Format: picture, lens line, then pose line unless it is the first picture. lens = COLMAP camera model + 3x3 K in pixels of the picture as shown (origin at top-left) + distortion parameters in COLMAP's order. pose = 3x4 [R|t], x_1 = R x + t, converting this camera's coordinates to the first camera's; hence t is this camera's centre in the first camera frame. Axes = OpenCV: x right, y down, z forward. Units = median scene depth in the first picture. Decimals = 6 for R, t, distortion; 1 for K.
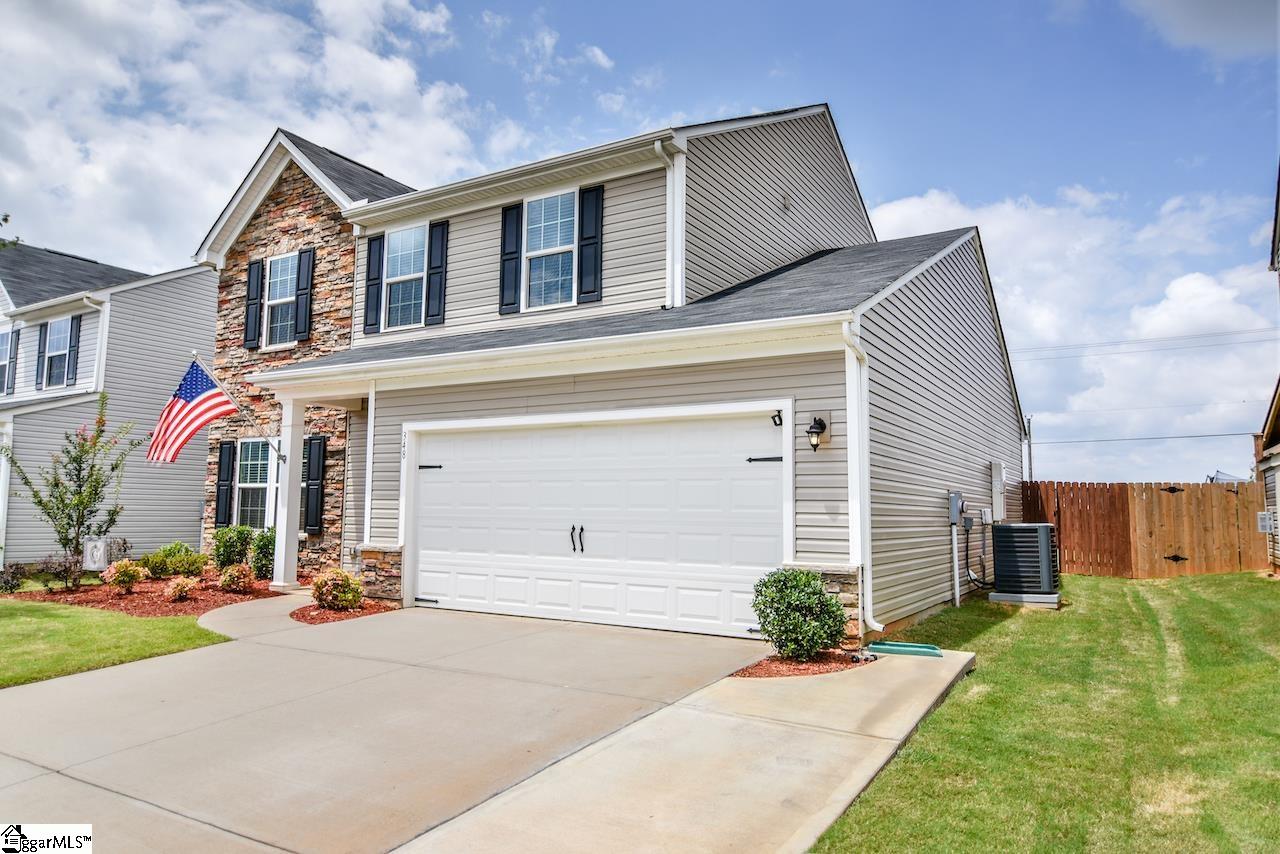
lens RADIAL K [[834.0, 0, 640.5], [0, 834.0, 427.9], [0, 0, 1]] dist [-0.007031, 0.000026]
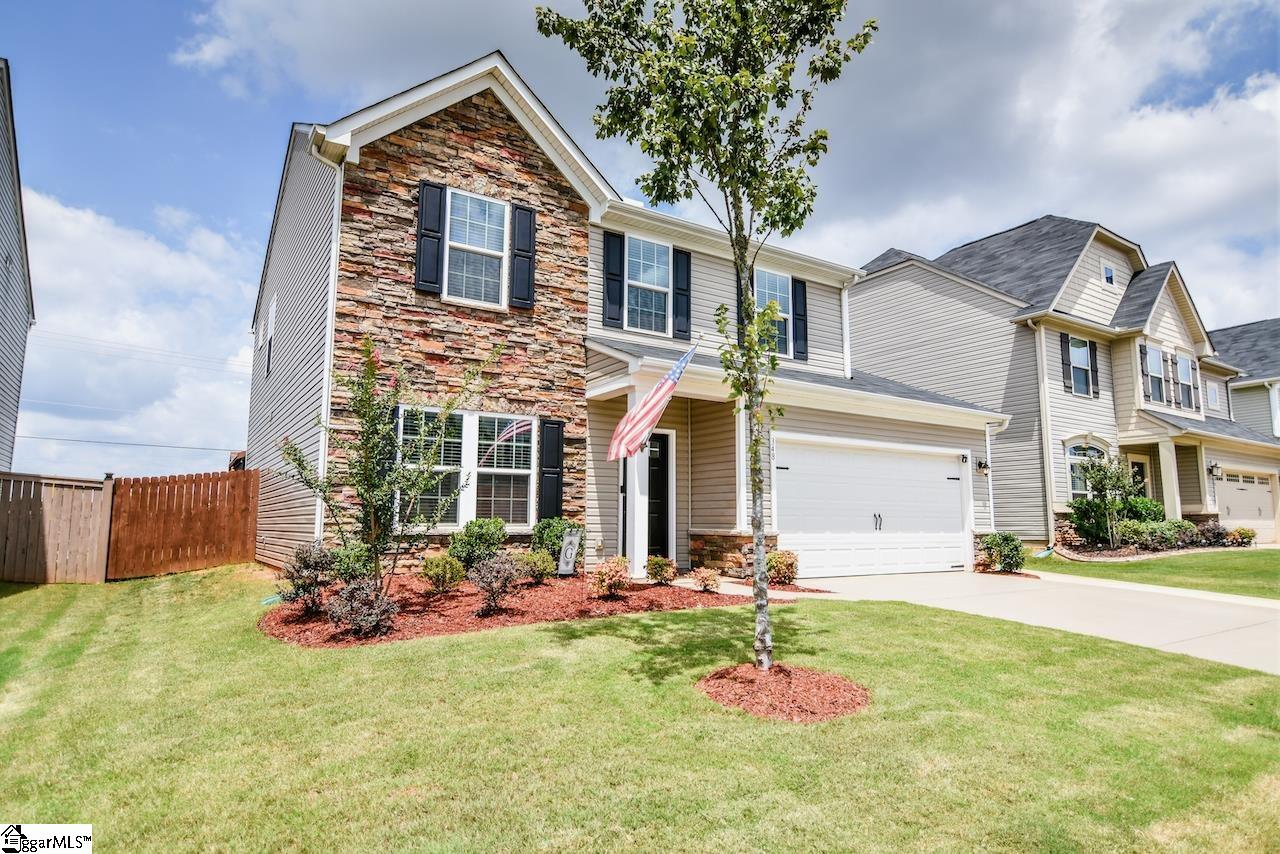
lens RADIAL K [[736.0, 0, 641.0], [0, 736.0, 426.0], [0, 0, 1]] dist [-0.000508, 0.000002]
pose [[0.437475, 0.106366, 0.892918, -1.059838], [-0.090748, 0.993132, -0.073843, 0.066988], [-0.894640, -0.048726, 0.444123, 0.546650]]
